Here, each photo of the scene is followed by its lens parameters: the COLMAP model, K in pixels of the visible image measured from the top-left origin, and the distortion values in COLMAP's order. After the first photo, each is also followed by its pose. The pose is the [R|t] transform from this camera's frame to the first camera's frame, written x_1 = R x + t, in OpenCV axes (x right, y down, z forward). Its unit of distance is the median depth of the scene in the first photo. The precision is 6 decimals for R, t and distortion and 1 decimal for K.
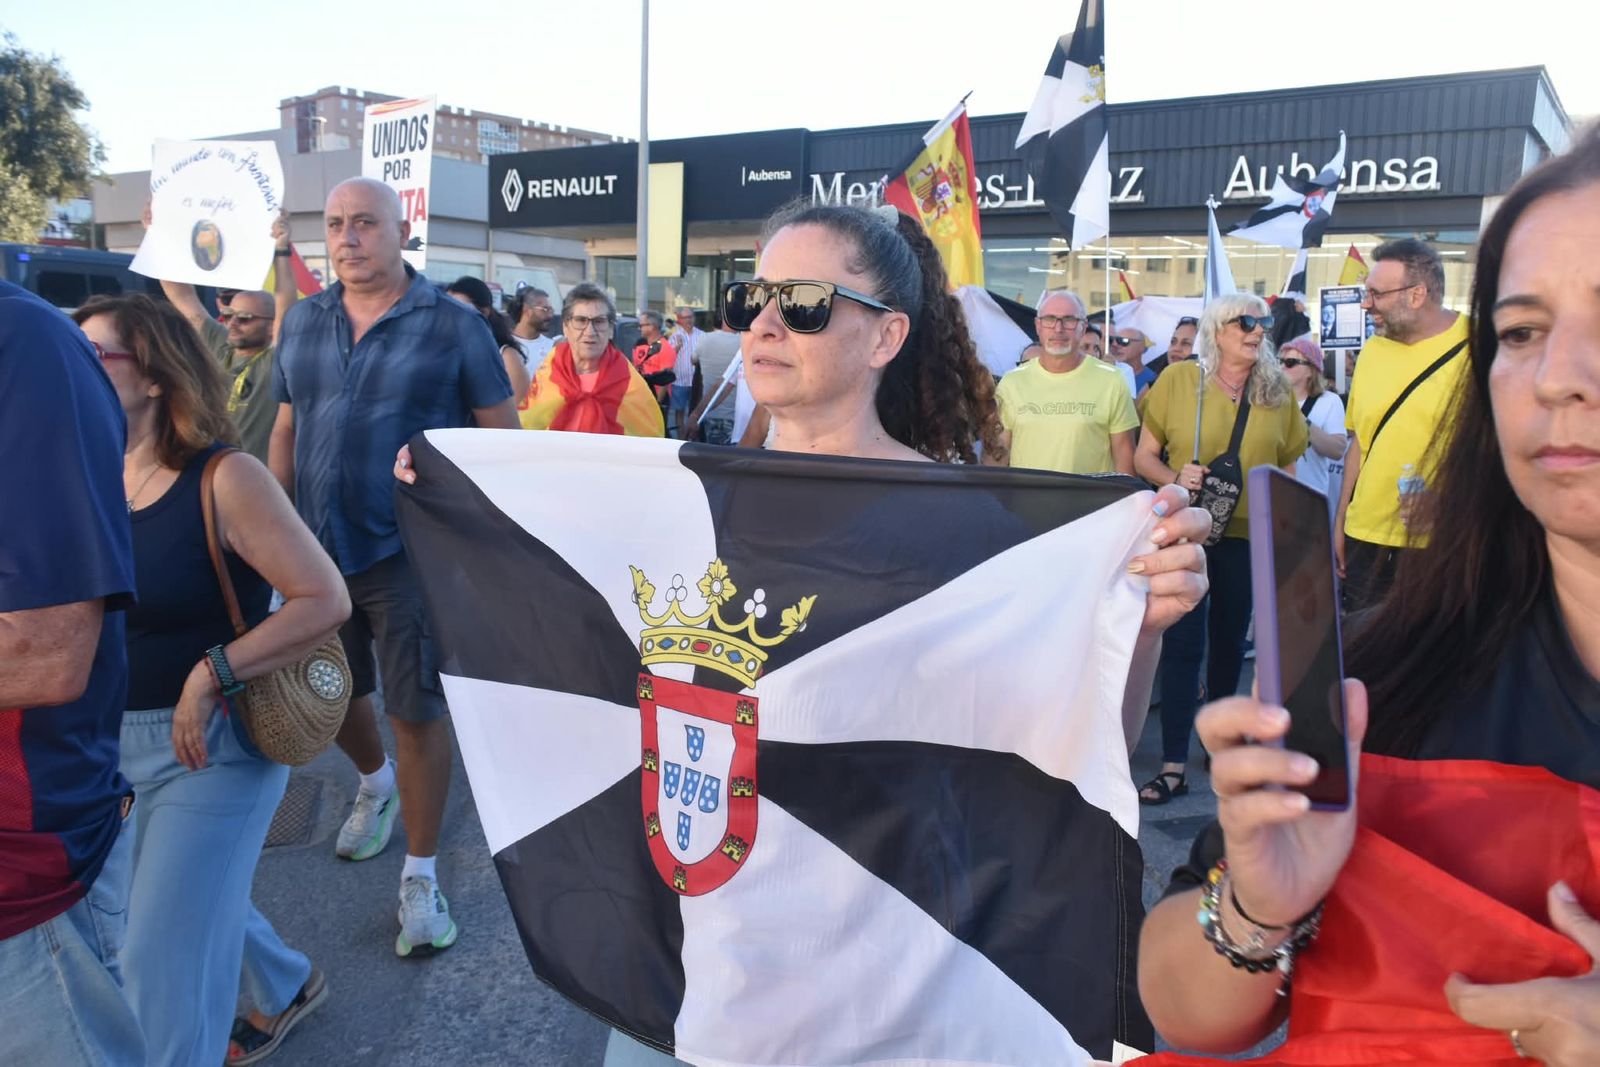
lens RADIAL K [[1264.0, 0, 802.2], [0, 1264.0, 517.5], [0, 0, 1]] dist [-0.012511, 0.018562]
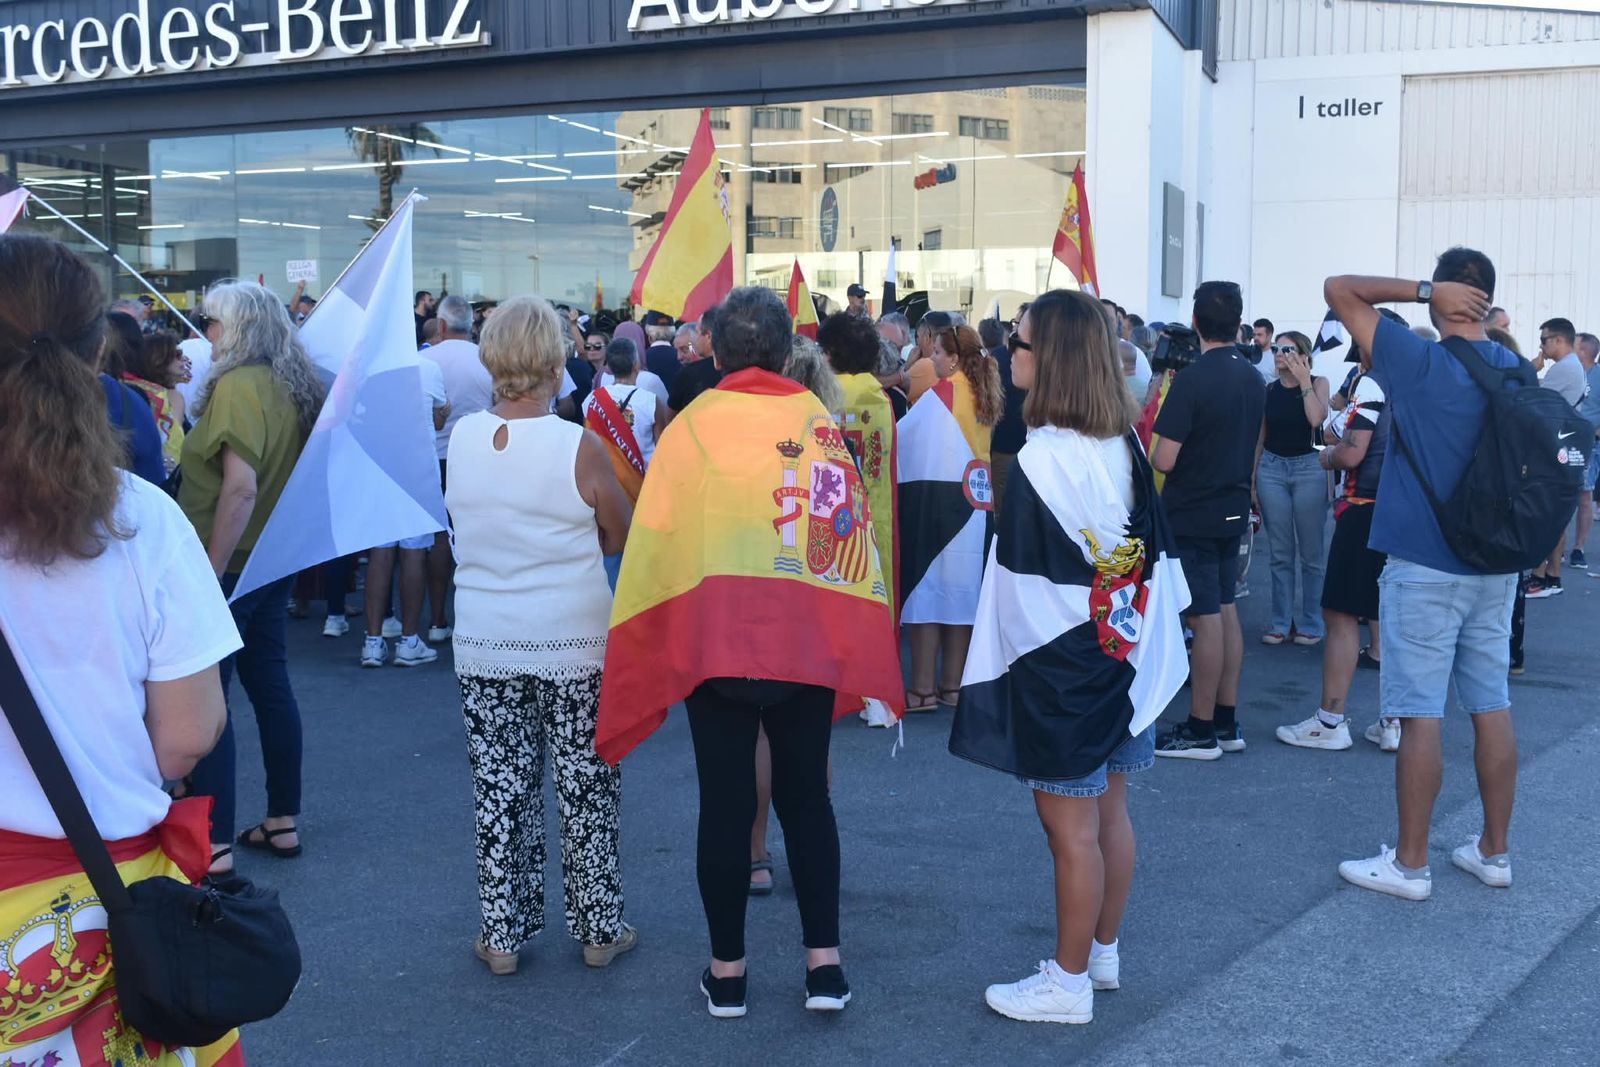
lens RADIAL K [[1684.8, 0, 801.7], [0, 1684.8, 533.0], [0, 0, 1]] dist [-0.015491, 0.000000]
pose [[0.968993, -0.063538, 0.238778, 0.197914], [0.070216, 0.997340, -0.019560, -0.028857], [-0.236900, 0.035719, 0.970877, 0.289500]]
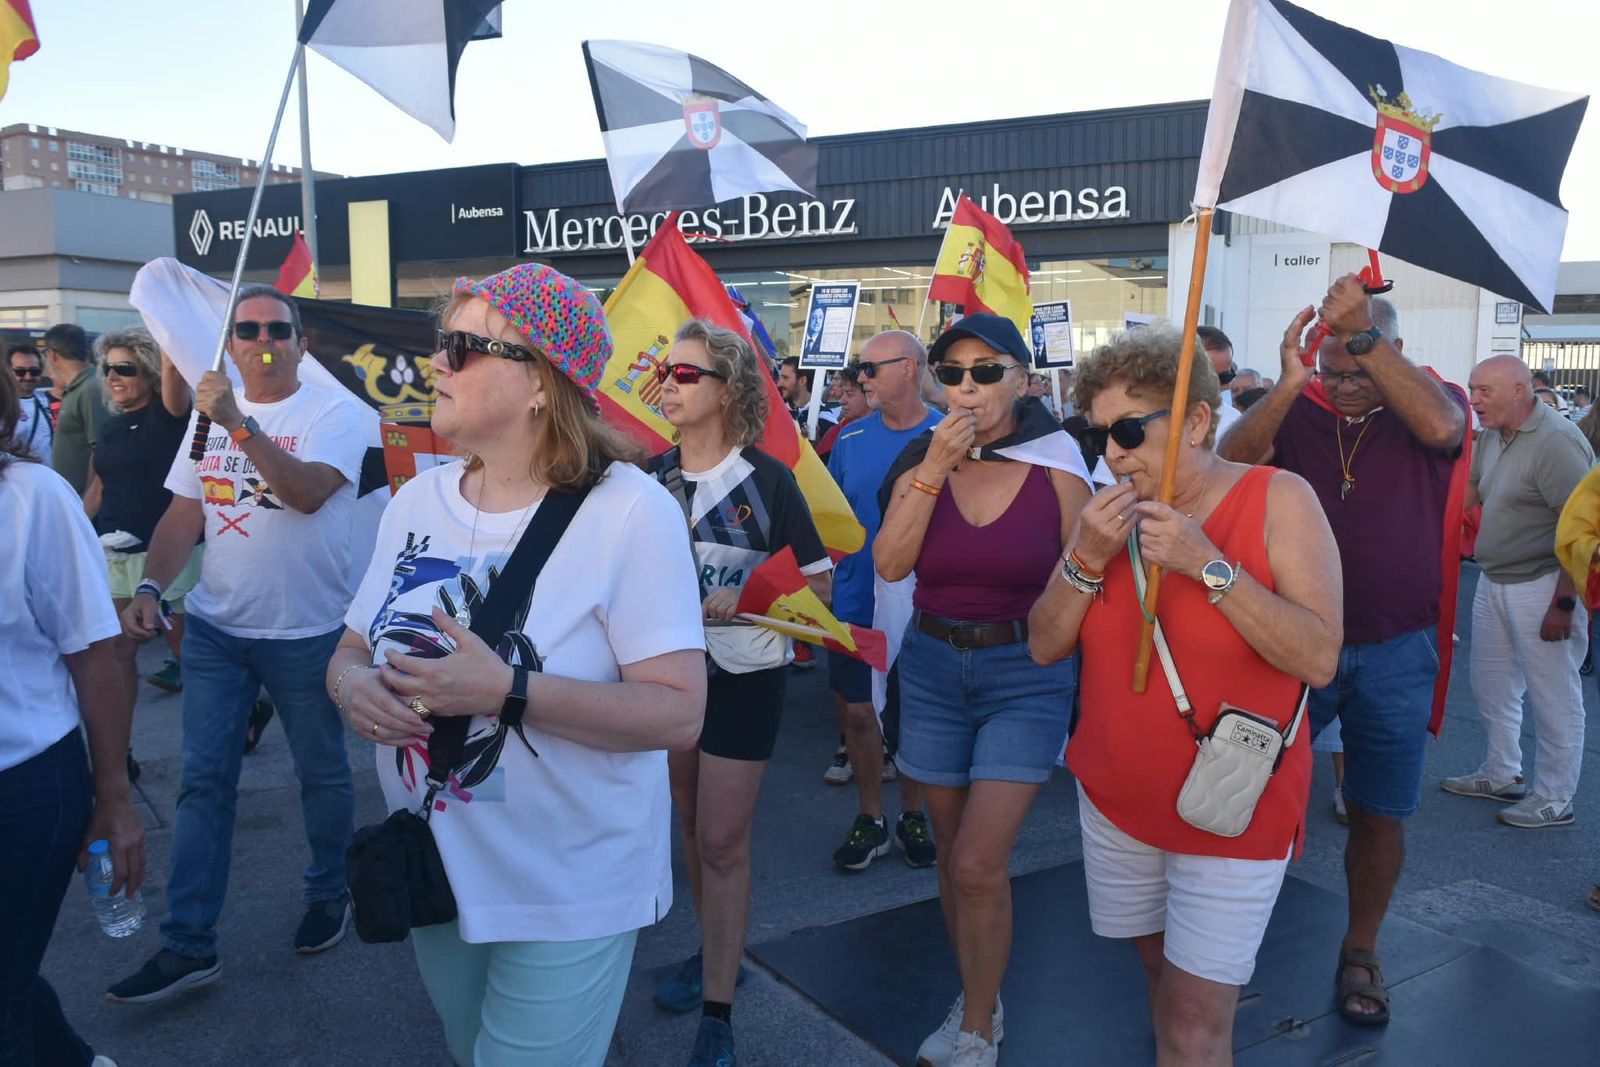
lens RADIAL K [[1264.0, 0, 806.3], [0, 1264.0, 528.2], [0, 0, 1]] dist [-0.012511, 0.018562]
pose [[0.981545, -0.056185, 0.182792, 0.030477], [0.060026, 0.998076, -0.015547, -0.002796], [-0.181567, 0.026232, 0.983029, 0.023765]]
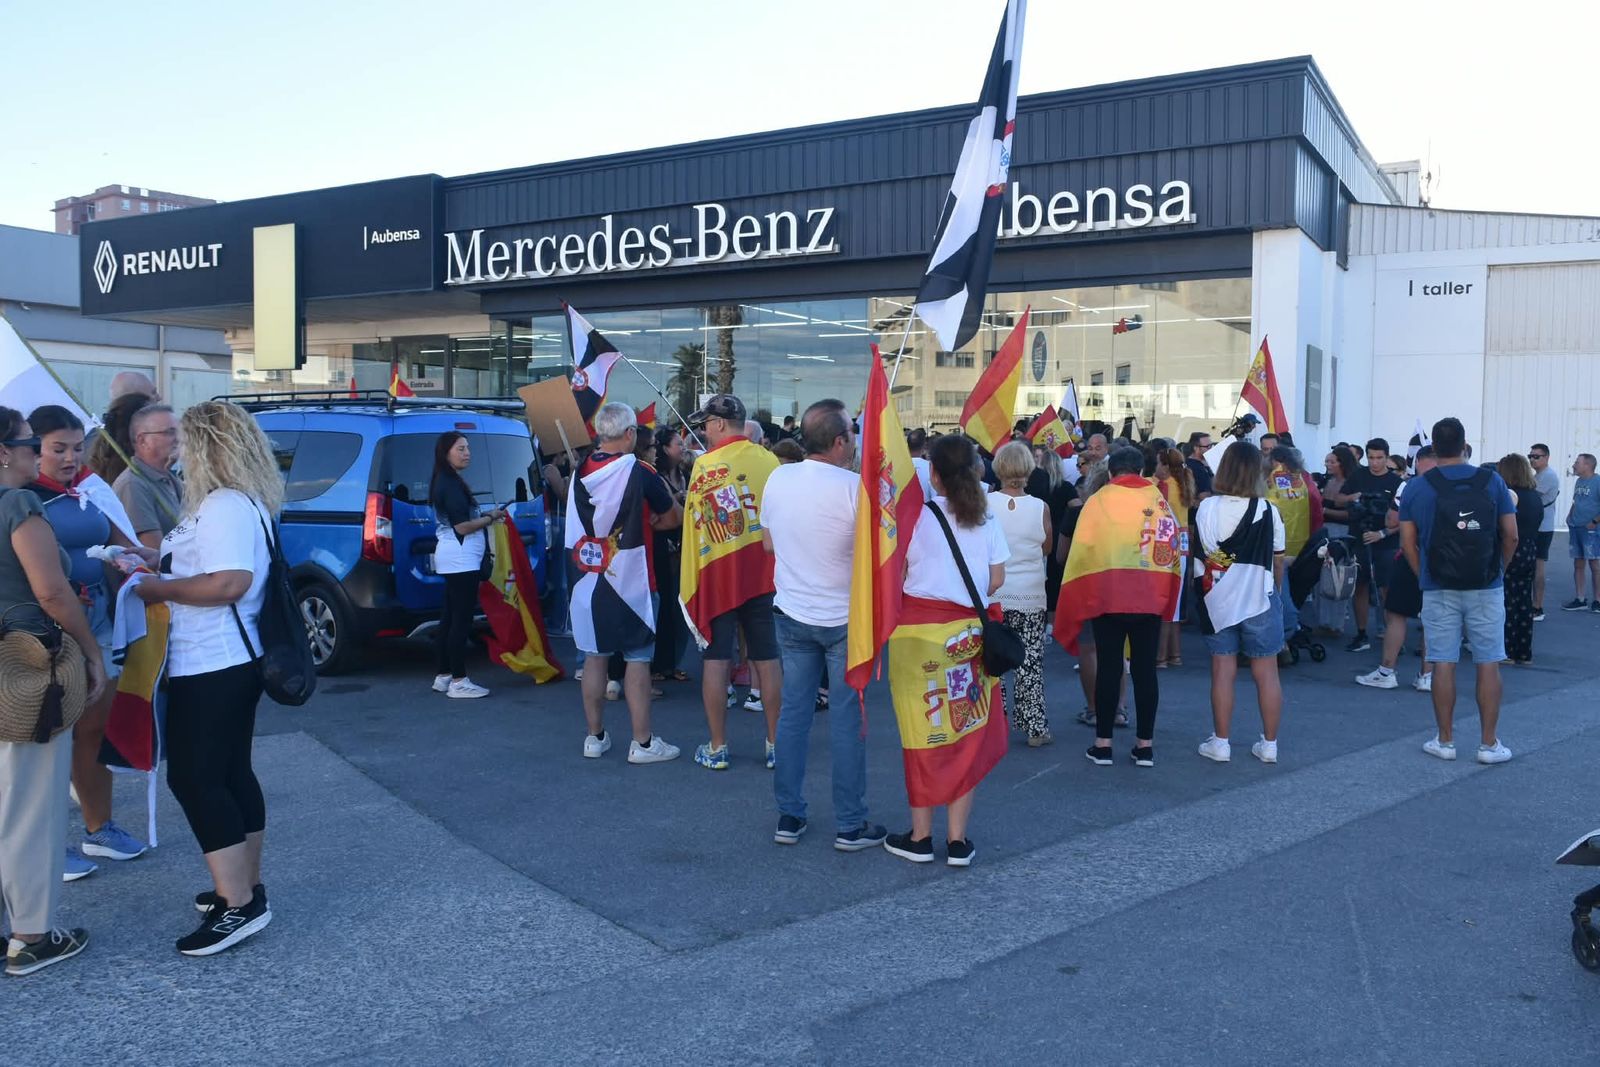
lens RADIAL K [[1329.6, 0, 802.5], [0, 1329.6, 534.5], [0, 0, 1]] dist [-0.012357, 0.006769]
pose [[0.994989, -0.032003, 0.094724, 0.151637], [0.039039, 0.996539, -0.073386, -0.020150], [-0.092048, 0.076716, 0.992795, 0.197423]]
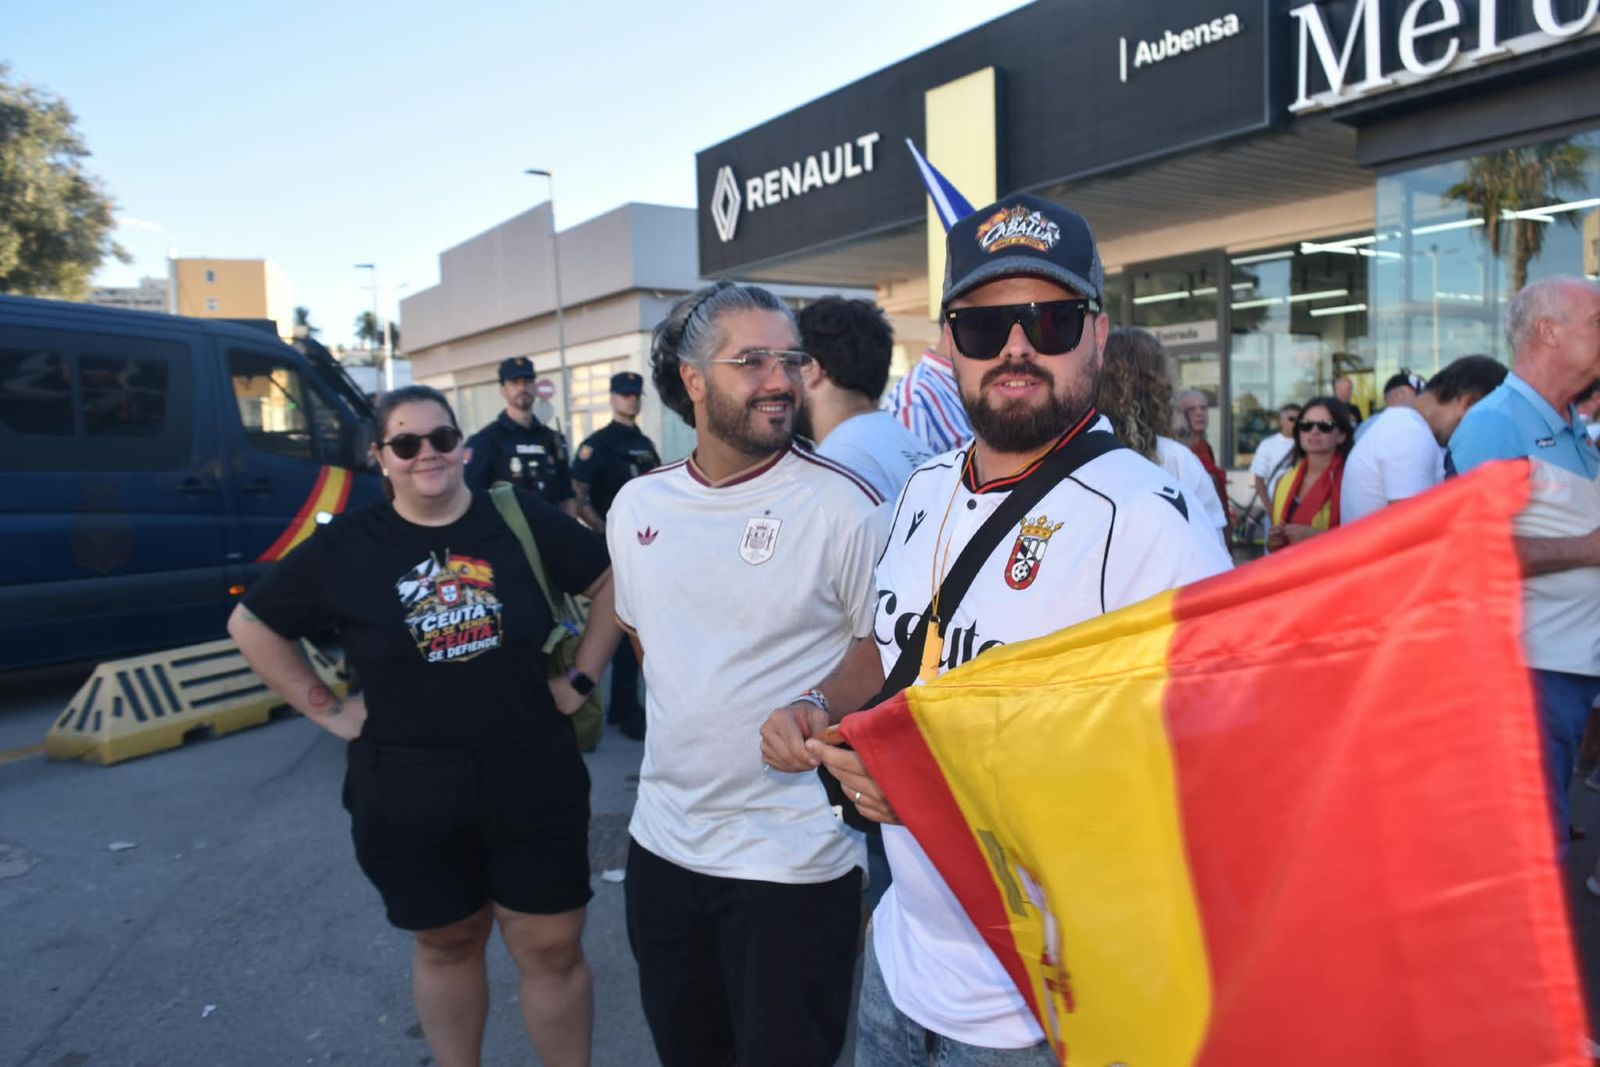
lens RADIAL K [[1264.0, 0, 809.1], [0, 1264.0, 525.4], [0, 0, 1]] dist [-0.012511, 0.018562]
pose [[0.936255, -0.042298, -0.348766, -0.004018], [0.014384, 0.996509, -0.082243, -0.087238], [0.351027, 0.071983, 0.933594, 0.632525]]
